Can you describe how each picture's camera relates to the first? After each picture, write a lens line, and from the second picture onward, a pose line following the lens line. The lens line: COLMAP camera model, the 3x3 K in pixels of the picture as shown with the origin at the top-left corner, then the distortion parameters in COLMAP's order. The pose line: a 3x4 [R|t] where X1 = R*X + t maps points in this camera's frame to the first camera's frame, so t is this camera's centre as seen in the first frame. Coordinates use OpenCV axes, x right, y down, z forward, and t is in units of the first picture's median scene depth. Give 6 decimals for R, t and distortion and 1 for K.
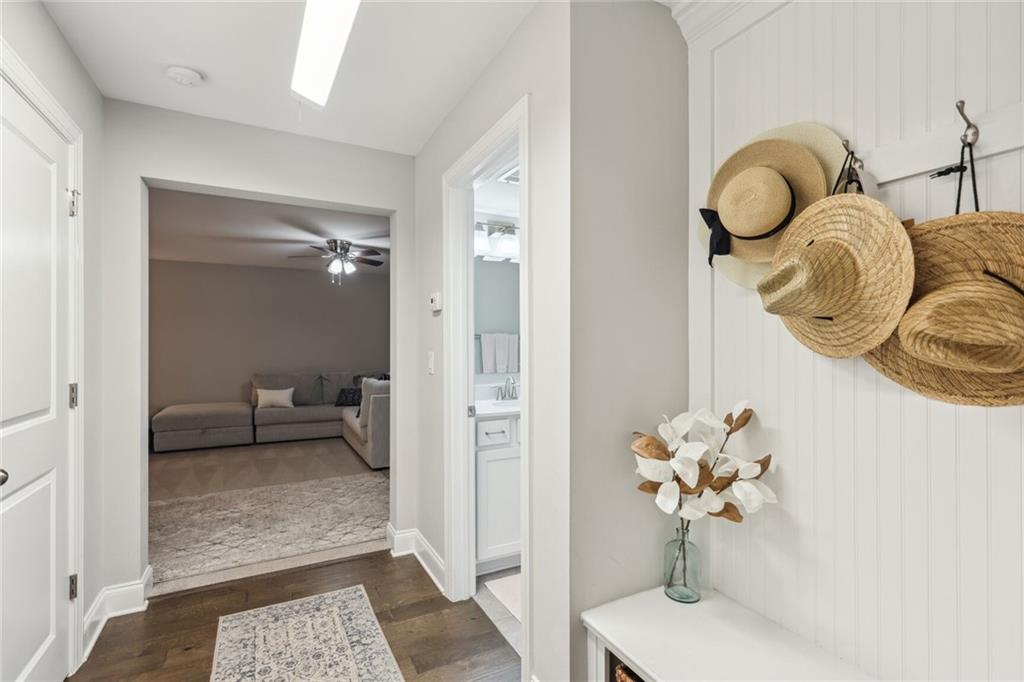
lens RADIAL K [[470.8, 0, 511.2], [0, 470.8, 342.1], [0, 0, 1]] dist [0.002834, 0.000157]
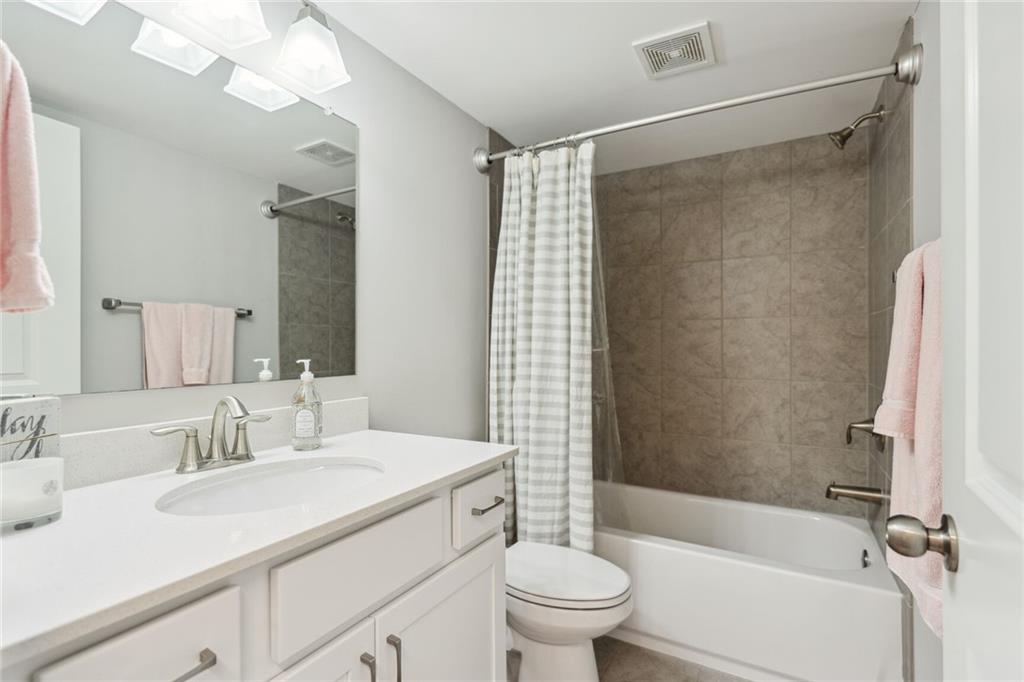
lens RADIAL K [[470.8, 0, 512.9], [0, 470.8, 343.5], [0, 0, 1]] dist [0.002834, 0.000157]
pose [[0.844573, -0.000489, 0.535440, -0.010878], [-0.001214, 0.999995, 0.002828, 0.032918], [-0.535439, -0.003038, 0.844568, 0.602042]]
